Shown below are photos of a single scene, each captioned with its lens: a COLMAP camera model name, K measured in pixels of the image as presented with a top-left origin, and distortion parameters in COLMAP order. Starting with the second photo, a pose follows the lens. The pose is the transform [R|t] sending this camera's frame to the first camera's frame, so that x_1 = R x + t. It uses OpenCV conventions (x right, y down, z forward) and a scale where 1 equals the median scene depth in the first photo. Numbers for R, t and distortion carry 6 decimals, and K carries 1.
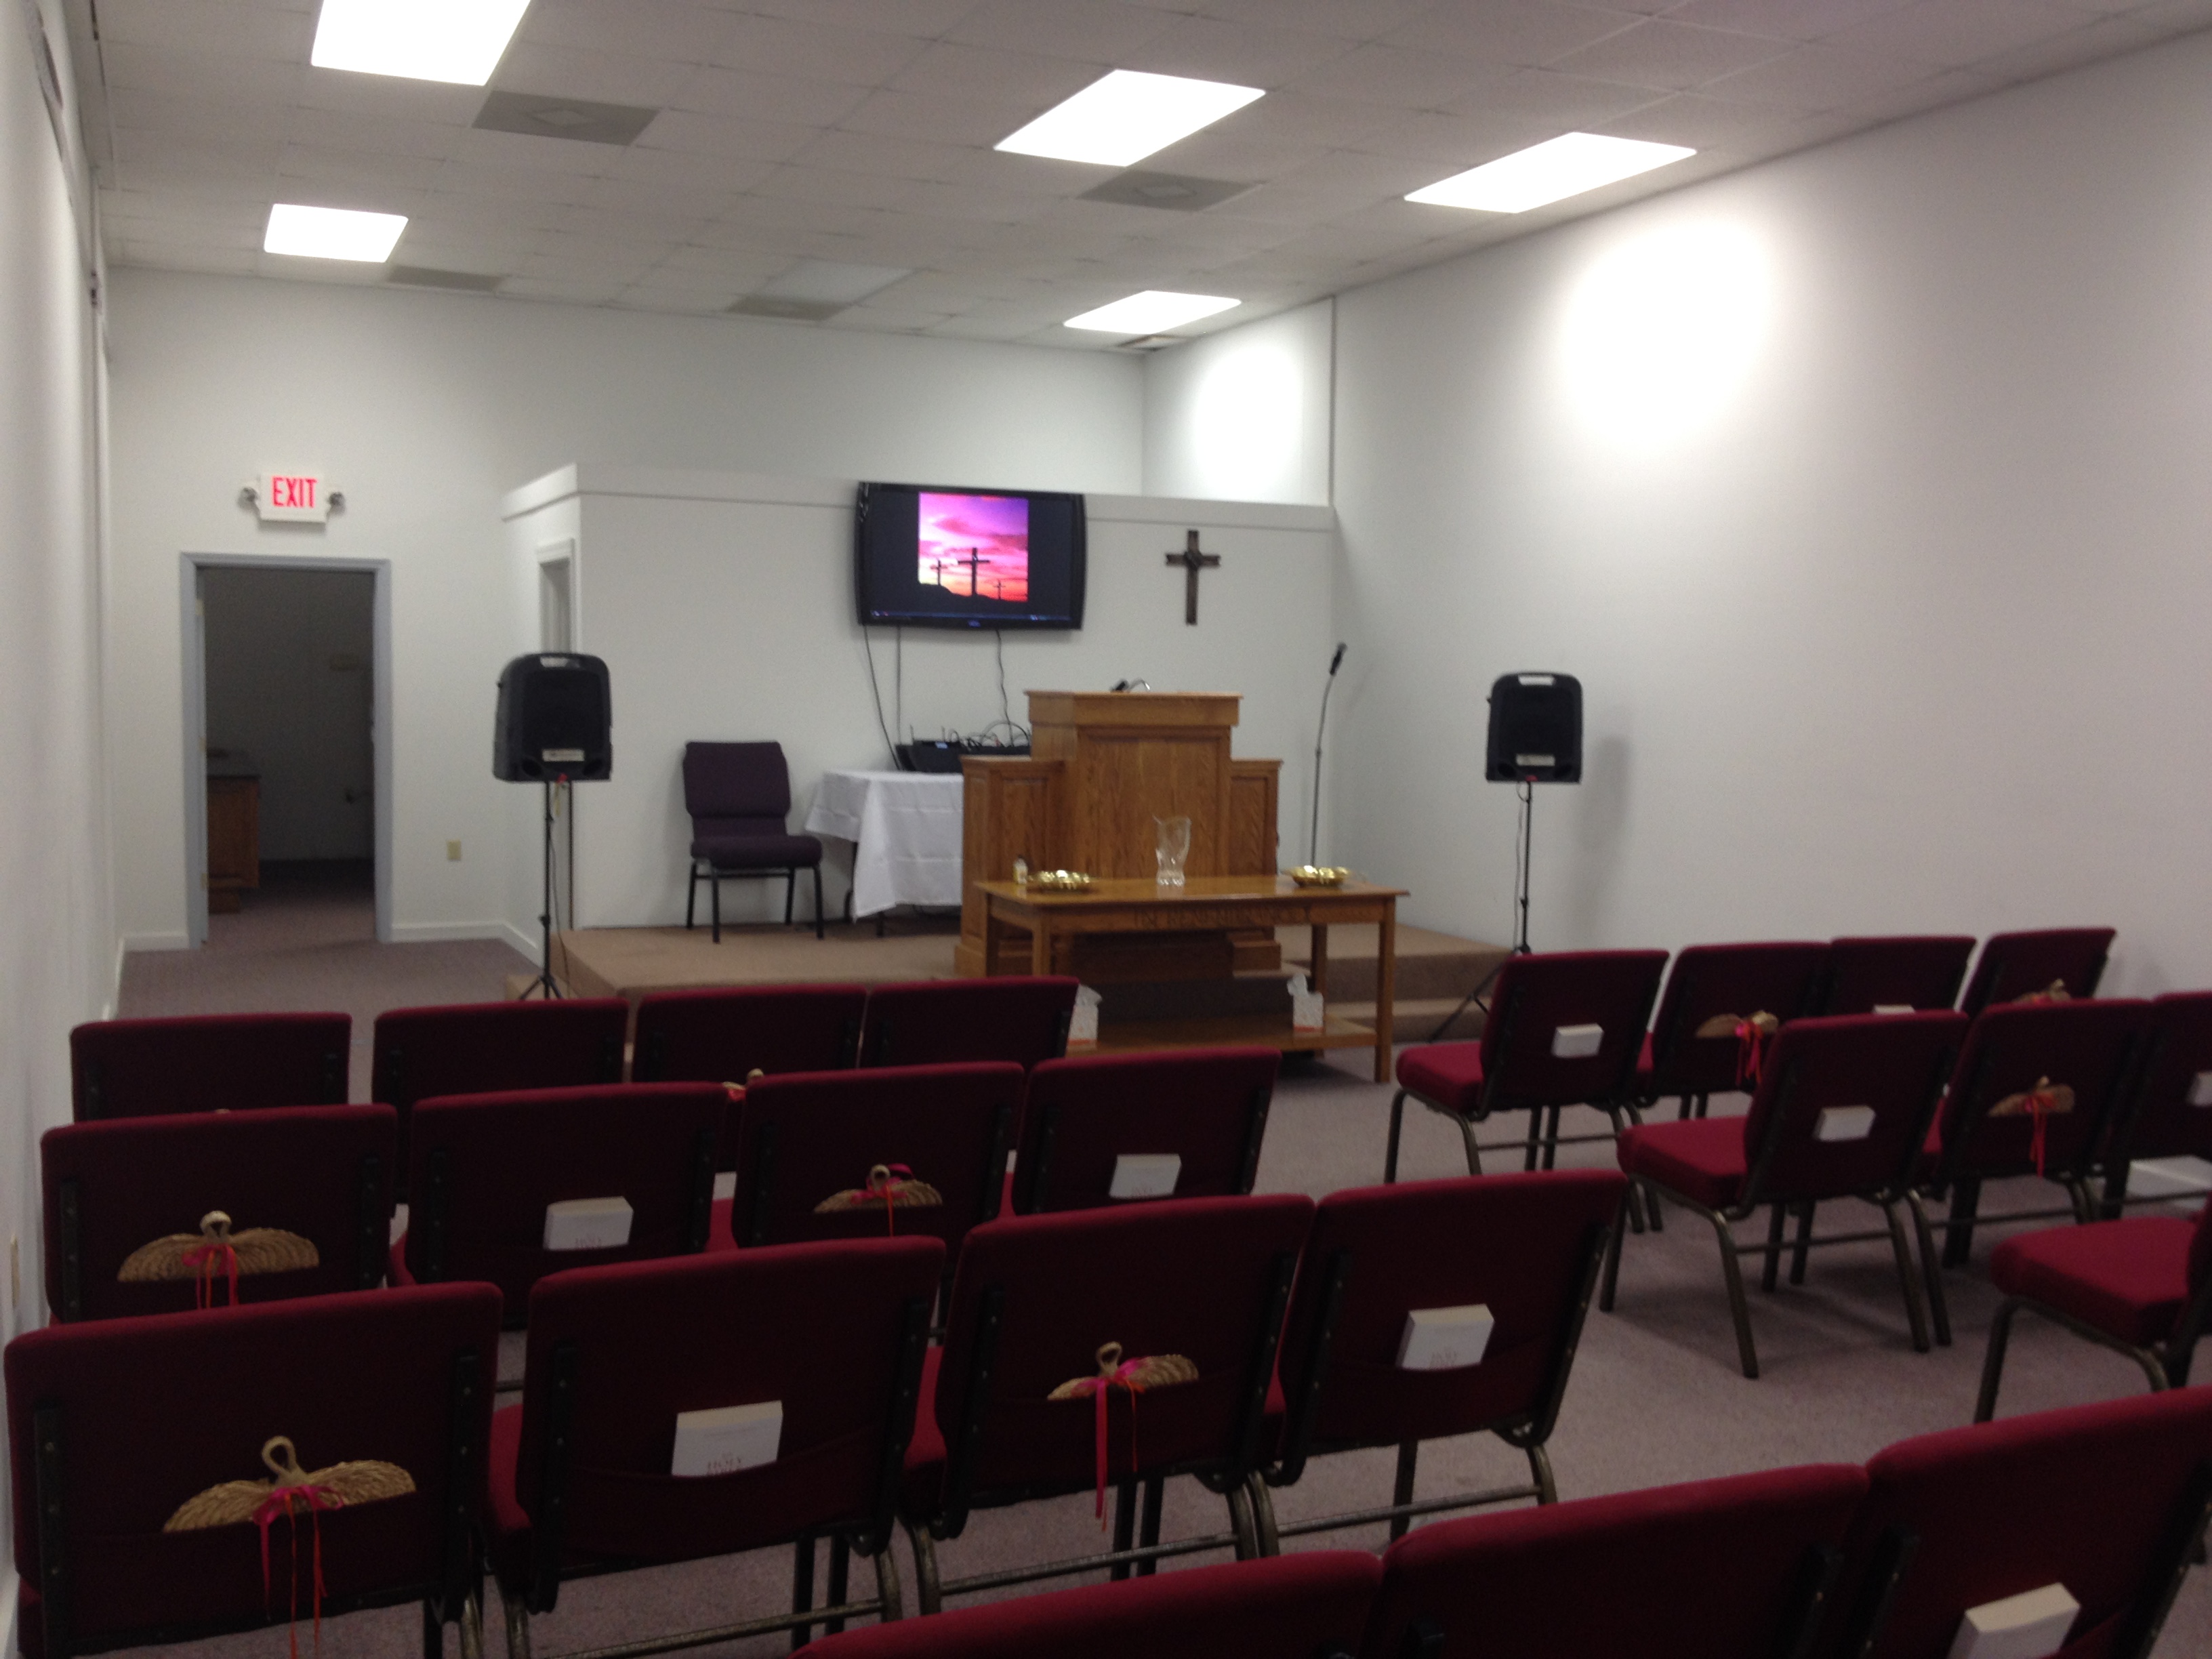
lens RADIAL K [[2079.4, 0, 1106.0], [0, 2079.4, 829.5], [0, 0, 1]] dist [0.046380, -0.004169]
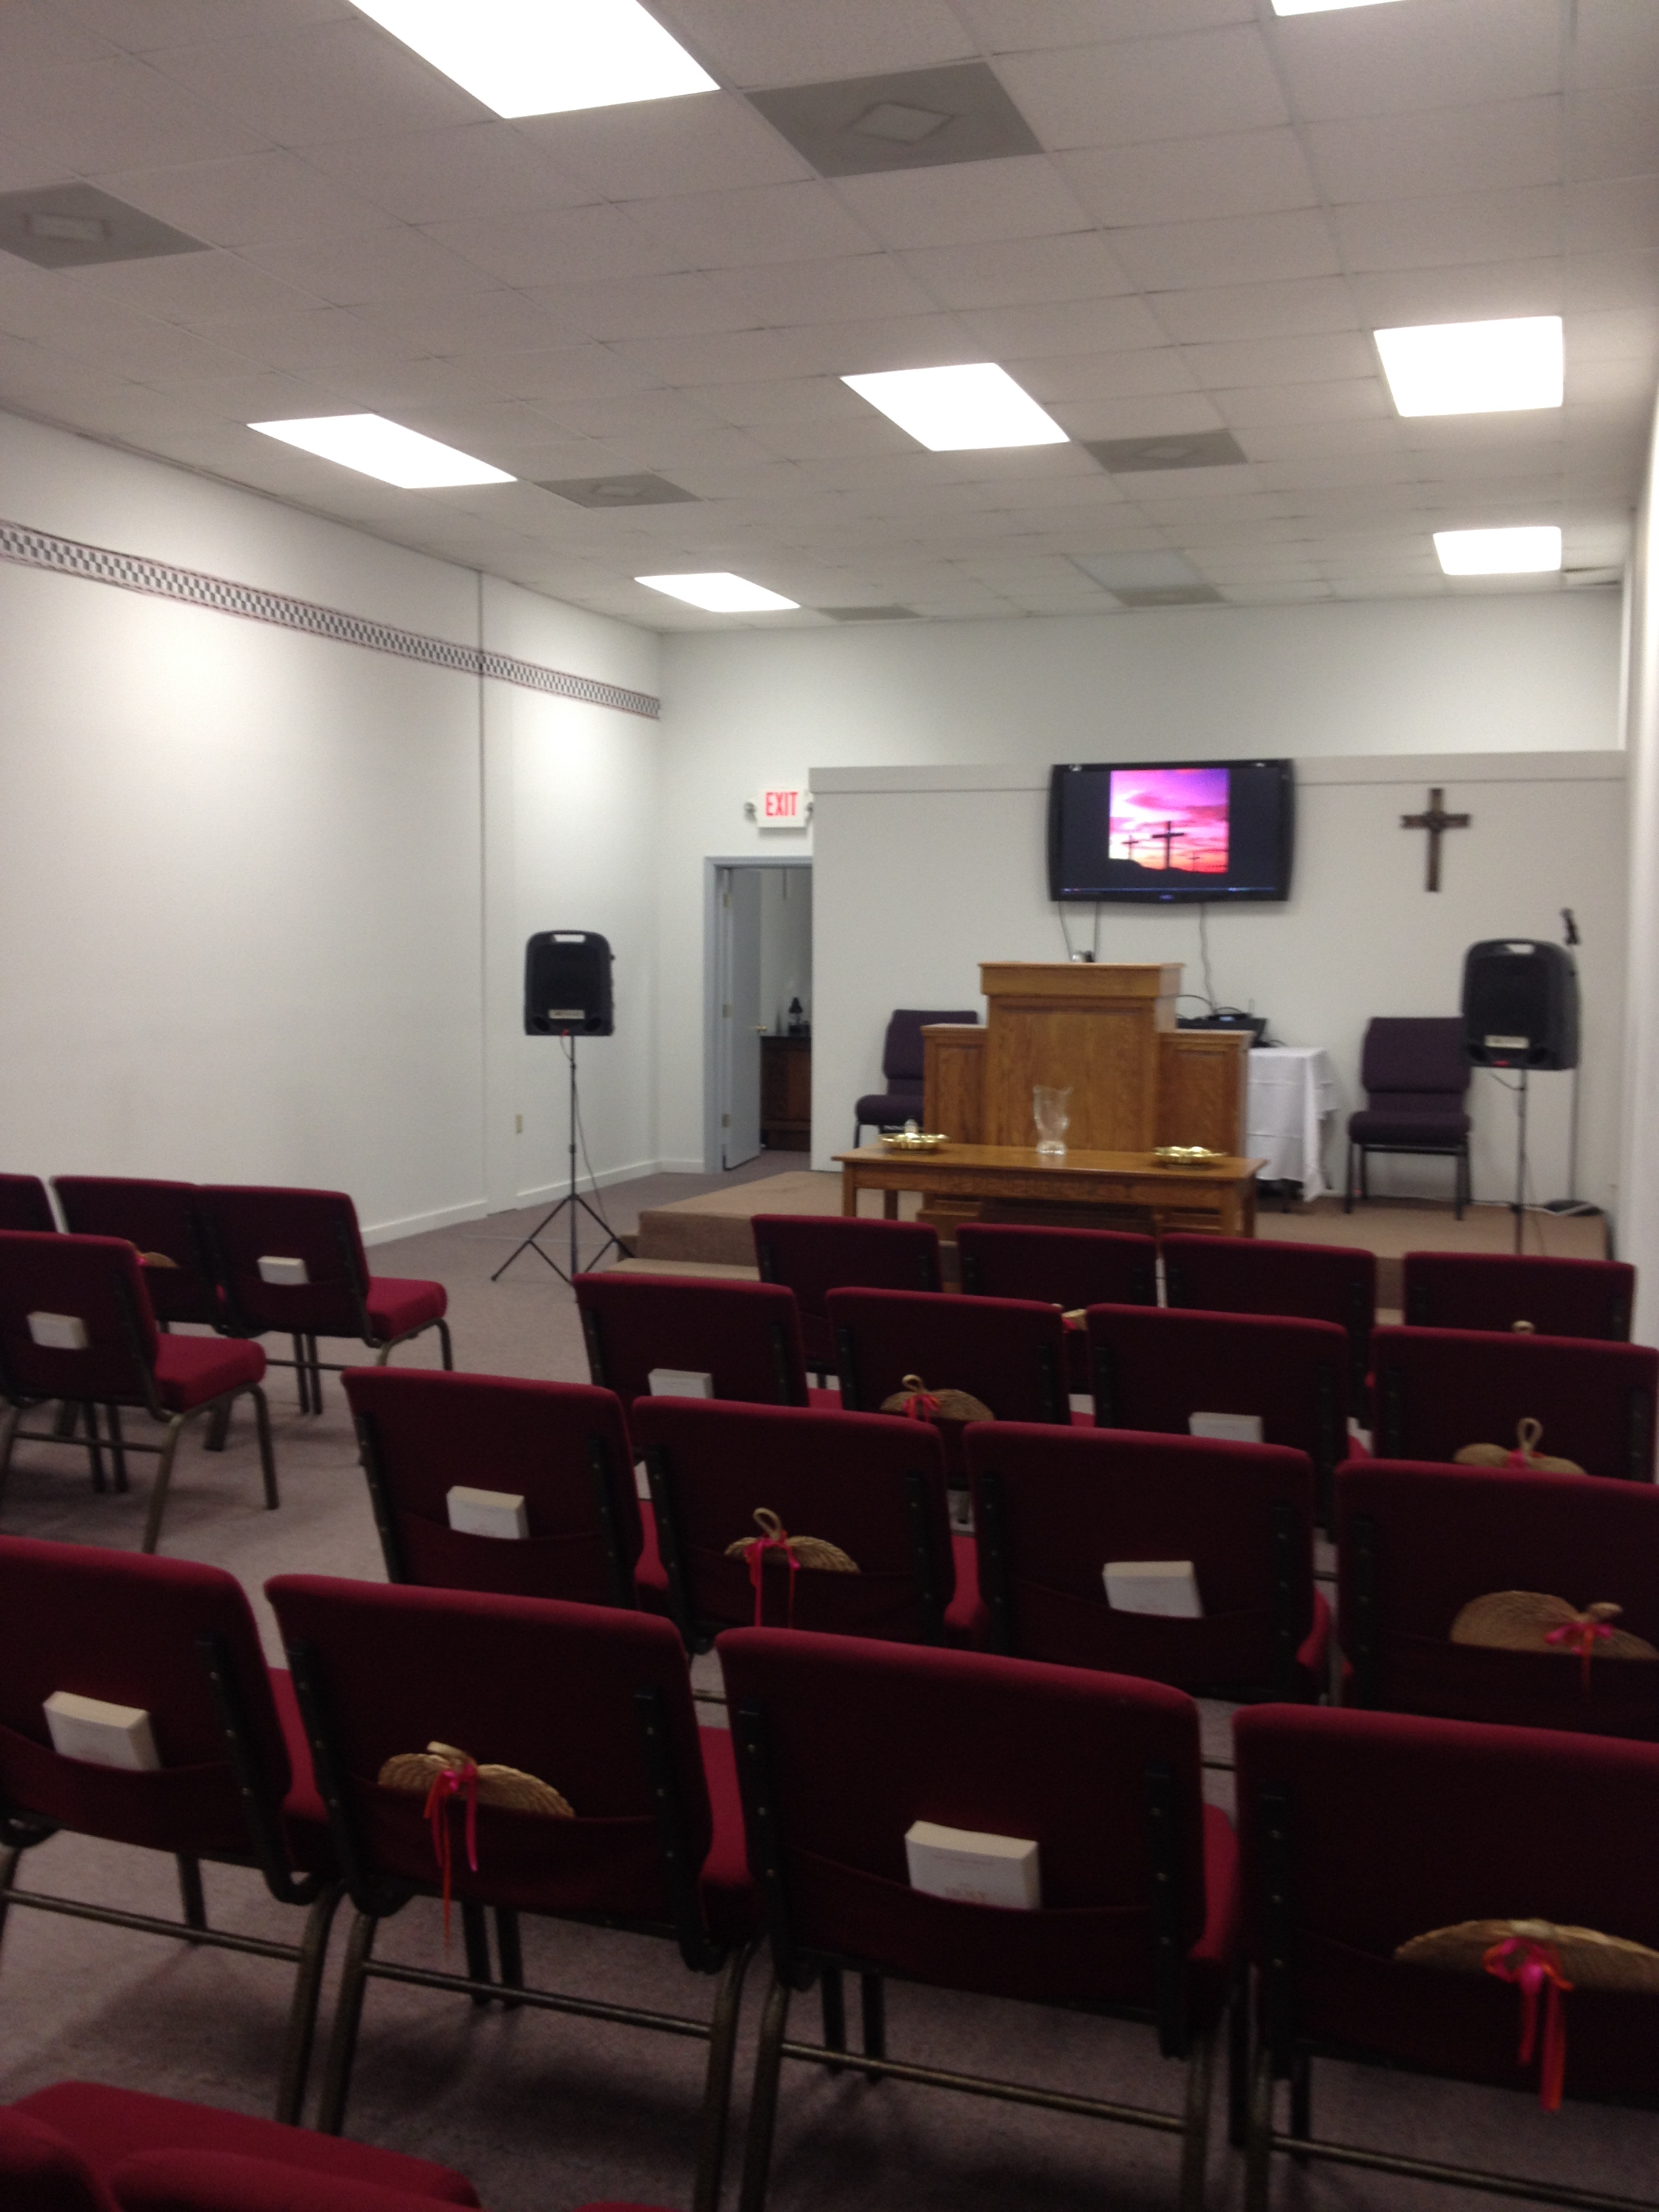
lens RADIAL K [[2079.4, 0, 829.5], [0, 2079.4, 1106.0], [0, 0, 1]] dist [0.046380, -0.004169]
pose [[0.728385, 0.043695, -0.683774, 0.511580], [-0.048155, 0.998761, 0.012527, -0.003323], [0.683474, 0.023803, 0.729586, 0.161388]]
